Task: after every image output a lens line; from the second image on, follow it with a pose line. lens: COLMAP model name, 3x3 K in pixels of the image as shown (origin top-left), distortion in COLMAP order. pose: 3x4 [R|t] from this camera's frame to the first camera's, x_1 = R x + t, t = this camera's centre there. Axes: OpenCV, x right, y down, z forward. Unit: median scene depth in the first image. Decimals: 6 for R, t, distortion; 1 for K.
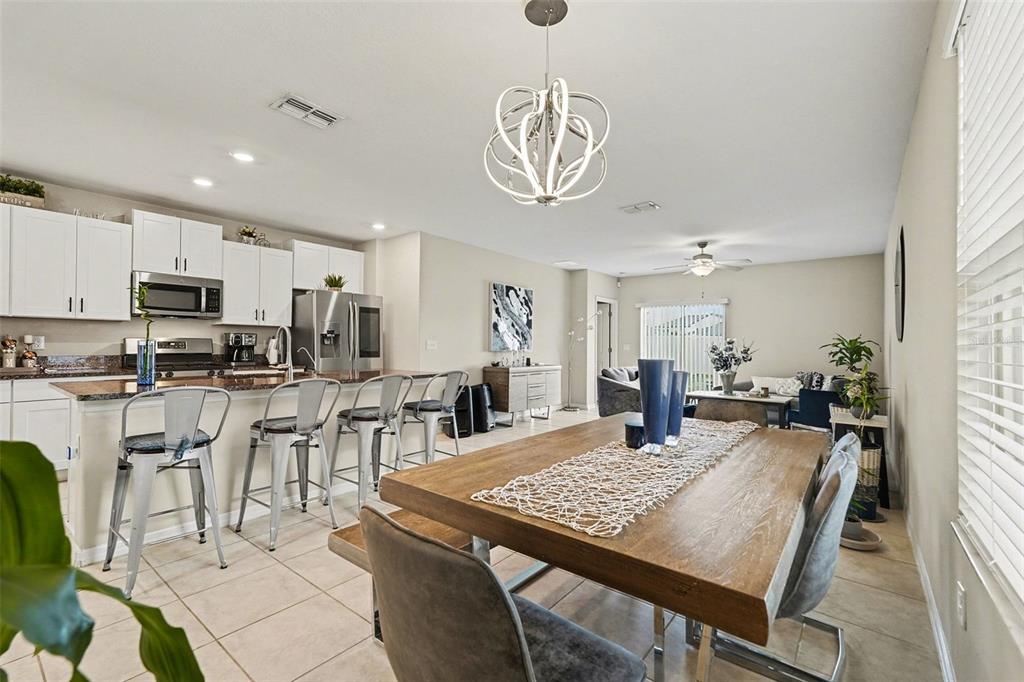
lens RADIAL K [[451.7, 0, 507.8], [0, 451.7, 338.5], [0, 0, 1]] dist [0.001227, 0.001058]
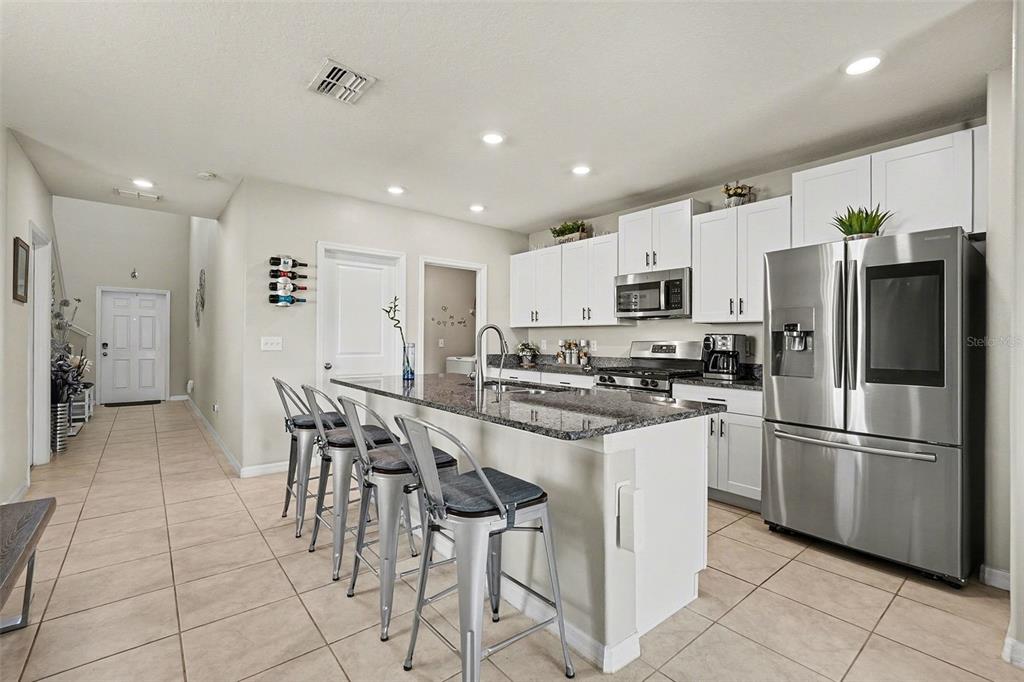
lens RADIAL K [[451.7, 0, 507.8], [0, 451.7, 338.5], [0, 0, 1]] dist [0.001227, 0.001058]
pose [[-0.208513, -0.010189, -0.977967, 0.160216], [0.005250, 0.999920, -0.011537, 0.001796], [0.978006, -0.007540, -0.208443, 0.686463]]
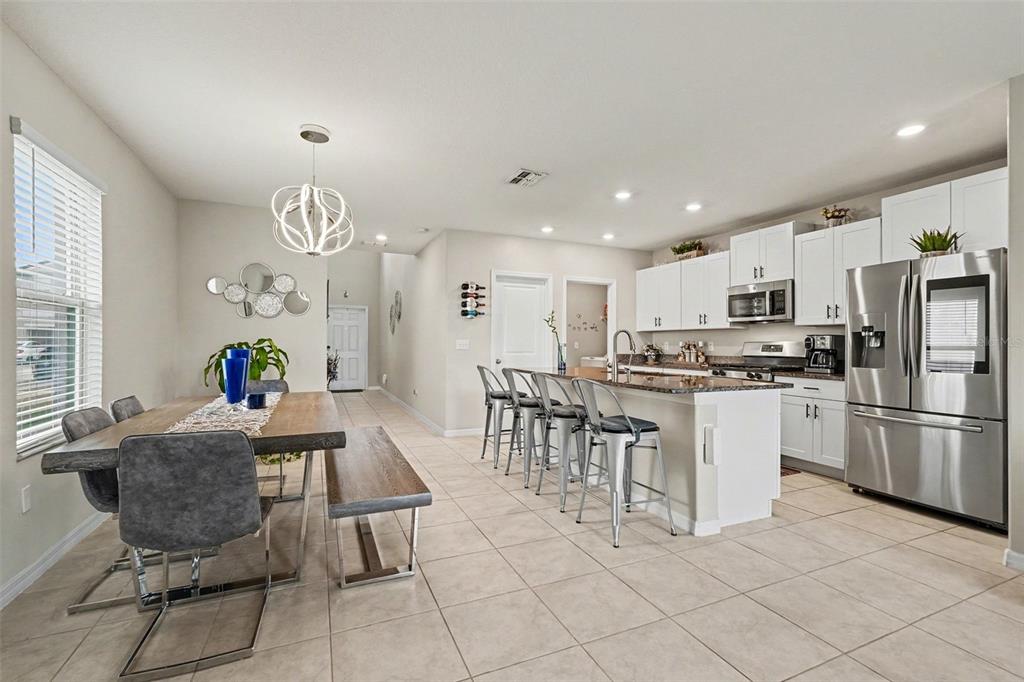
lens RADIAL K [[445.7, 0, 514.8], [0, 445.7, 344.5], [0, 0, 1]] dist [-0.009450, 0.000685]
pose [[-0.454065, -0.005821, -0.890949, 0.357402], [0.006598, 0.999929, -0.009896, 0.009407], [0.890944, -0.010372, -0.453995, 0.726696]]
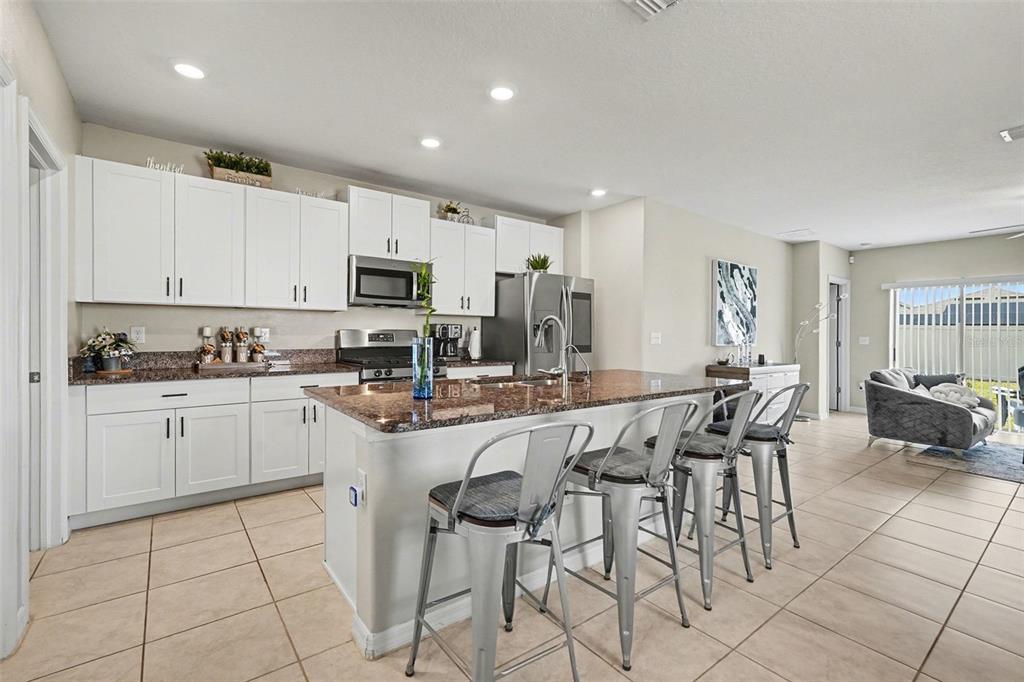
lens RADIAL K [[456.4, 0, 506.6], [0, 456.4, 332.7], [0, 0, 1]] dist [-0.000958, 0.000683]
pose [[0.971179, 0.005989, -0.238276, -0.223609], [-0.002362, 0.999877, 0.015503, -0.007502], [0.238339, -0.014493, 0.971074, 0.141718]]
